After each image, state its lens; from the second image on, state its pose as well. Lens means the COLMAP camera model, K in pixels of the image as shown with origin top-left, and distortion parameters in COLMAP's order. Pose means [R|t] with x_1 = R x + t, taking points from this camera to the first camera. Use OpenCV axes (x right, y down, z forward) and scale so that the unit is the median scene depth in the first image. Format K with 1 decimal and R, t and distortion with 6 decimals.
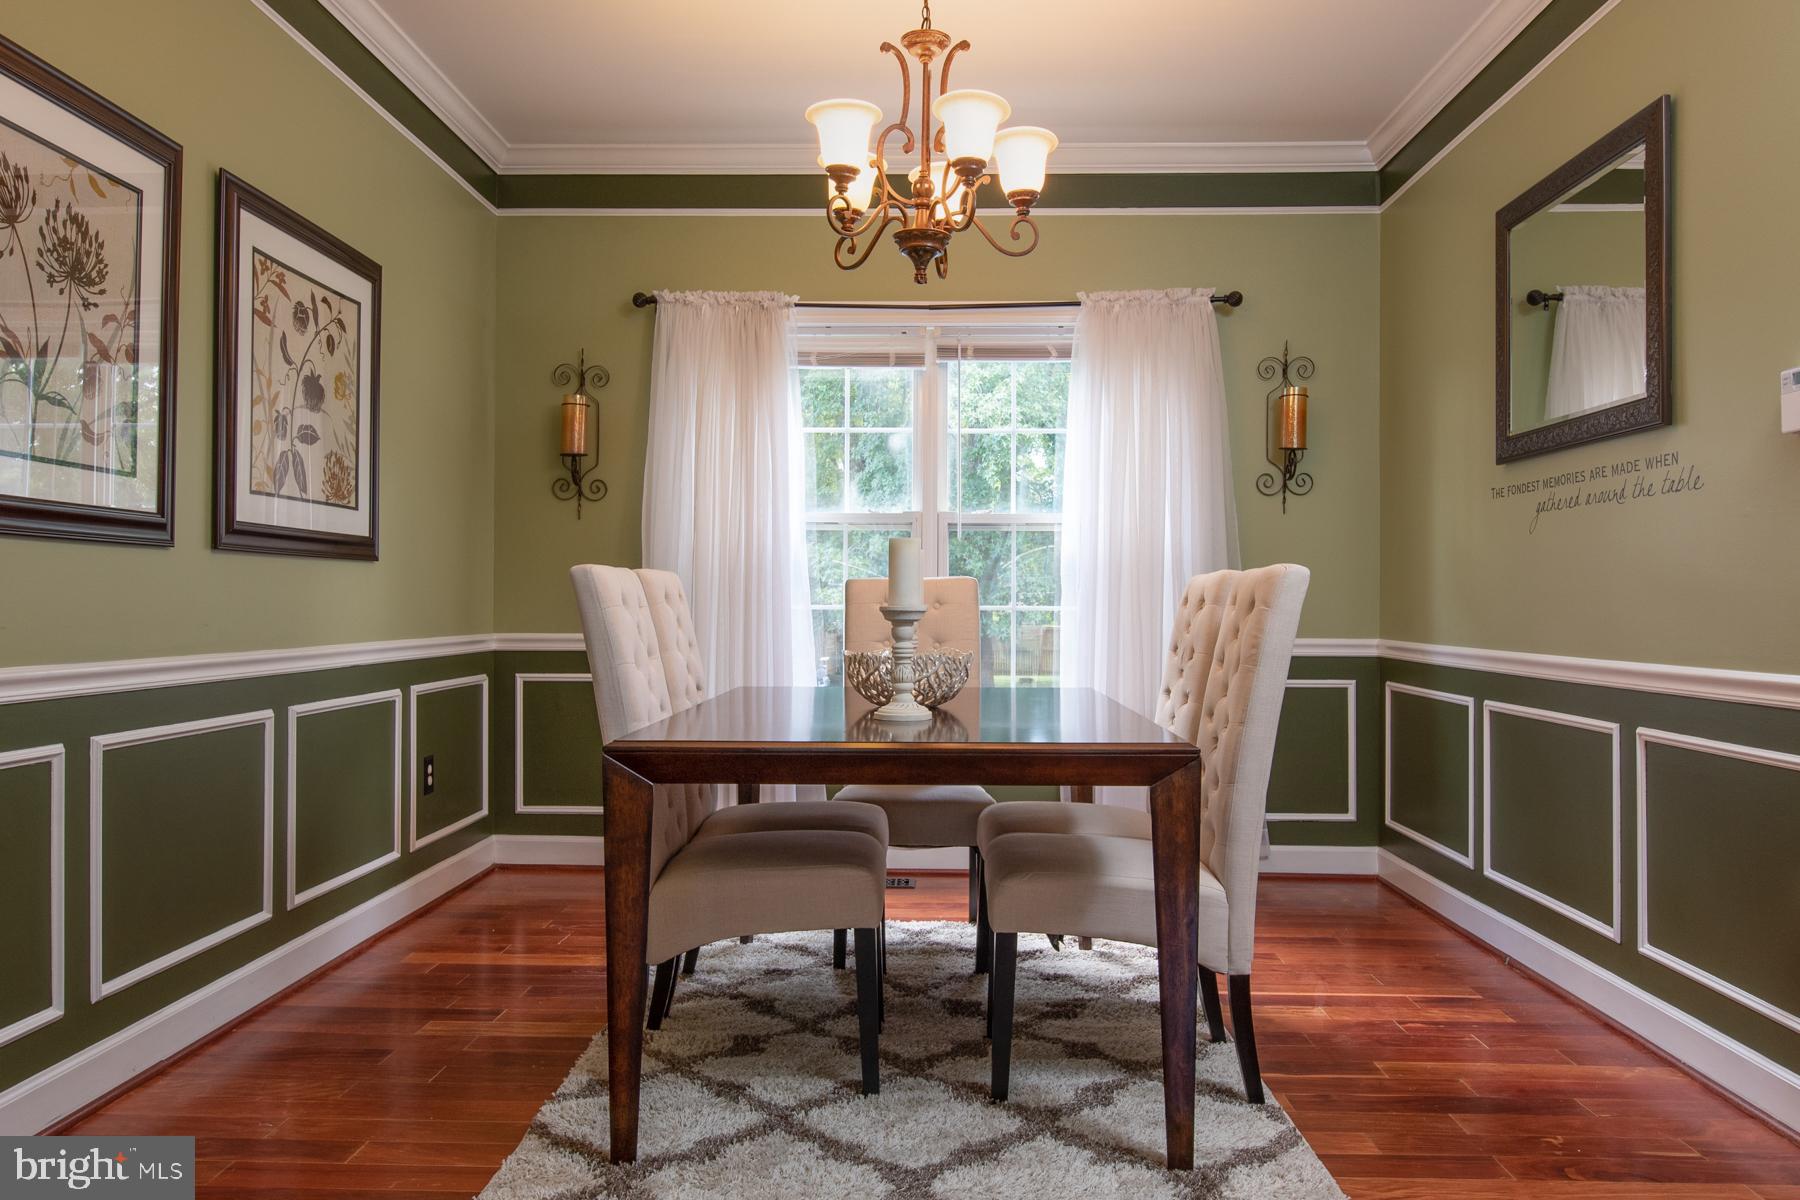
lens RADIAL K [[1266.1, 0, 899.7], [0, 1266.1, 595.1], [0, 0, 1]] dist [-0.010401, -0.012336]
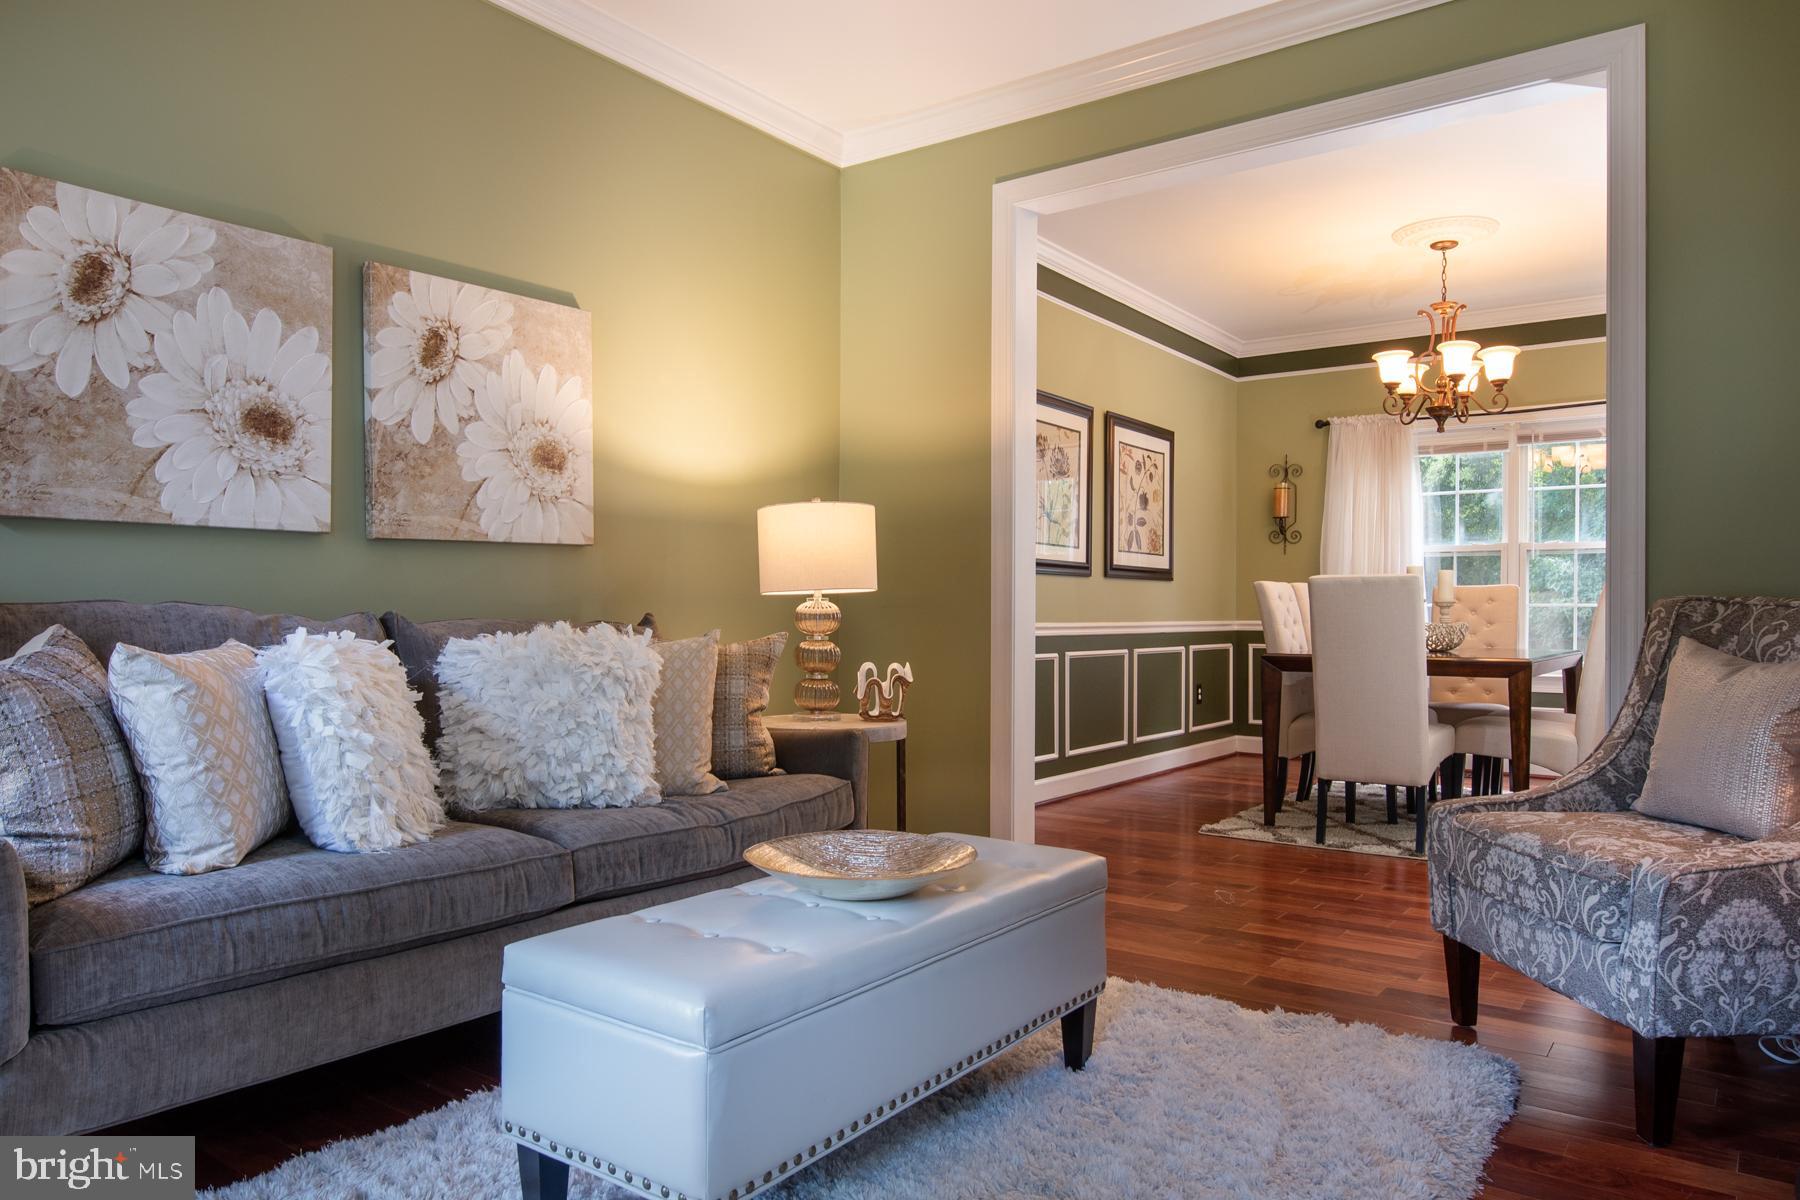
lens RADIAL K [[1101.6, 0, 903.0], [0, 1101.6, 602.2], [0, 0, 1]] dist [-0.018916, -0.001018]
pose [[0.807172, -0.004536, -0.590299, 0.293412], [0.001609, 0.999984, -0.005484, 0.017025], [0.590315, 0.003477, 0.807166, -0.716449]]
